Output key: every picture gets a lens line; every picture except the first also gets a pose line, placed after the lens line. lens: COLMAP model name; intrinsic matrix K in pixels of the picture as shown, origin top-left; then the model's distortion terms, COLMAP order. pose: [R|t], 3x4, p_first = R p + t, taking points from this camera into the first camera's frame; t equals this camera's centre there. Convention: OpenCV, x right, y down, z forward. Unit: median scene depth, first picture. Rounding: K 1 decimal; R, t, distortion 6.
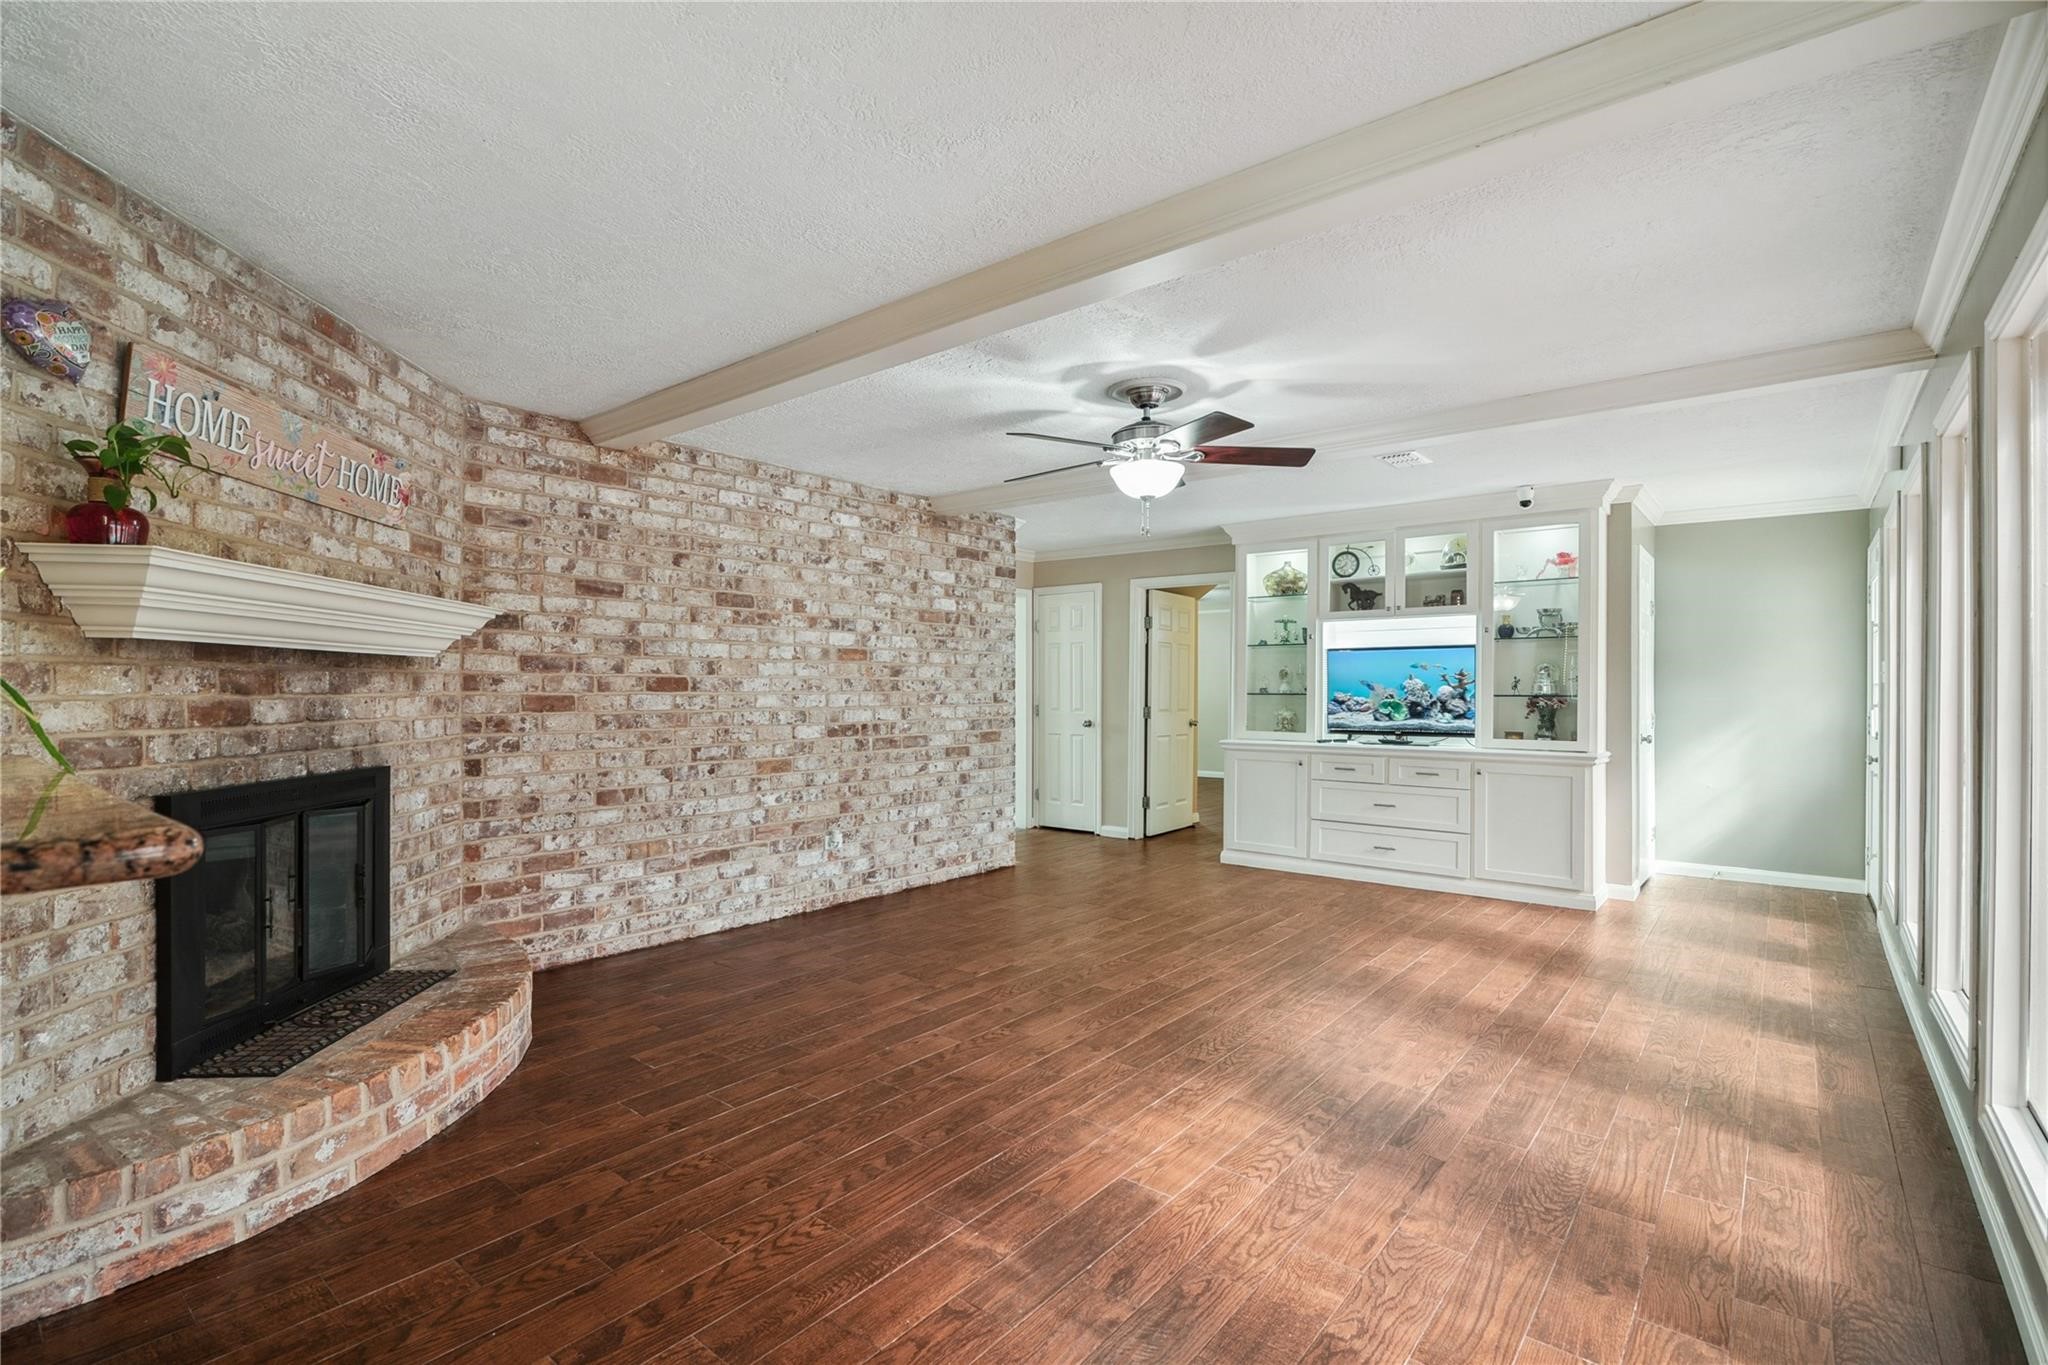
lens RADIAL K [[944.1, 0, 1028.7], [0, 944.1, 691.1], [0, 0, 1]] dist [-0.000837, -0.000073]
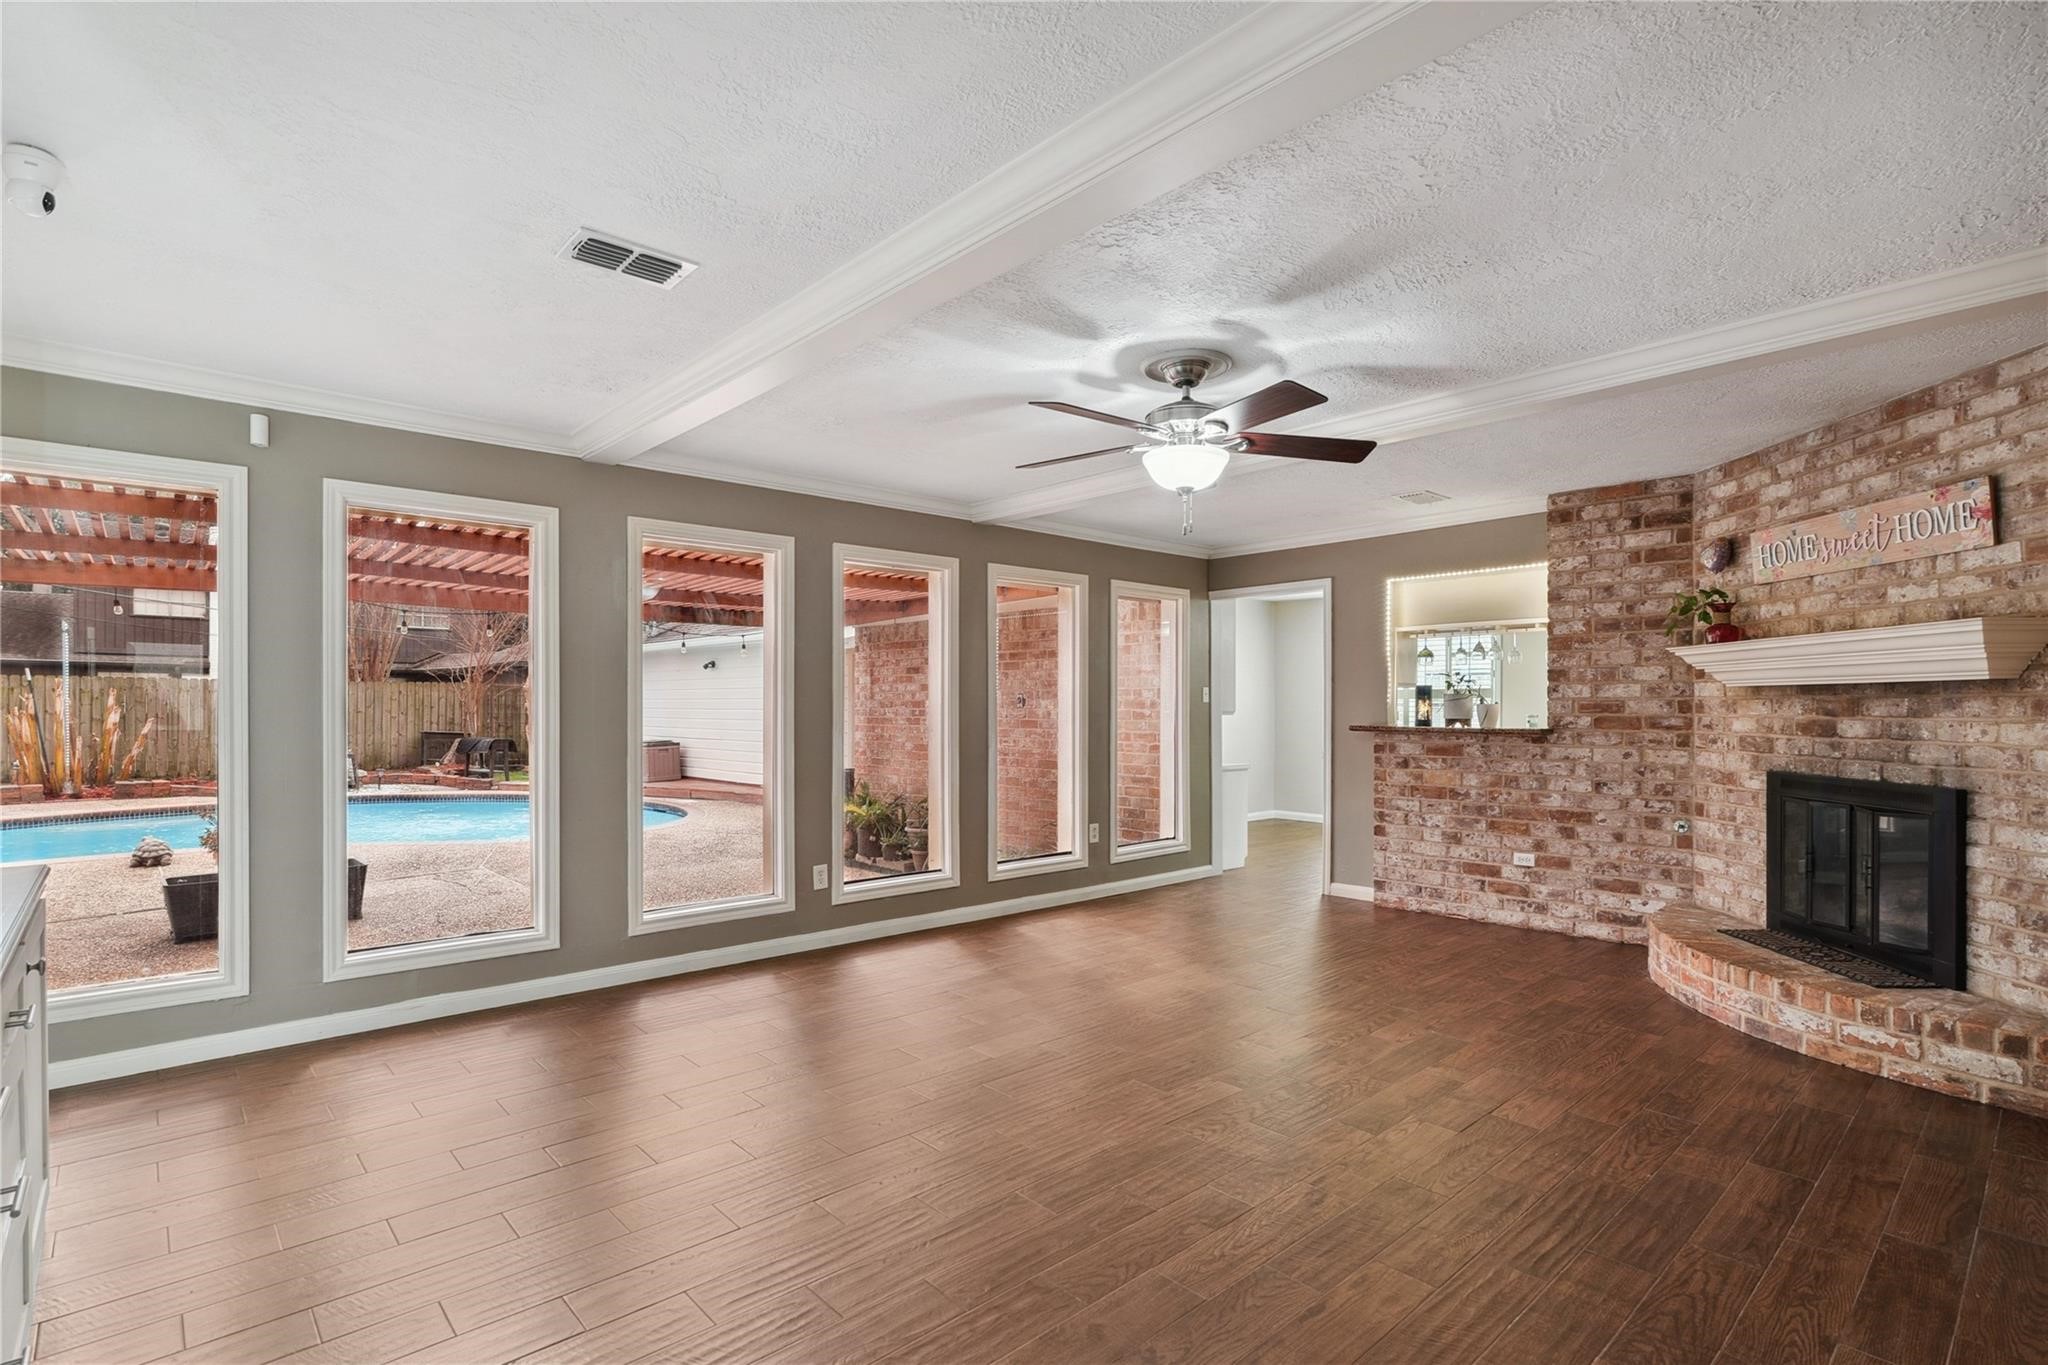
lens RADIAL K [[944.1, 0, 1021.8], [0, 944.1, 699.2], [0, 0, 1]] dist [-0.000837, -0.000073]
pose [[-0.988164, -0.000609, 0.153398, 0.180006], [-0.001444, 0.999985, -0.005329, -0.012303], [-0.153392, -0.005487, -0.988150, 2.431362]]
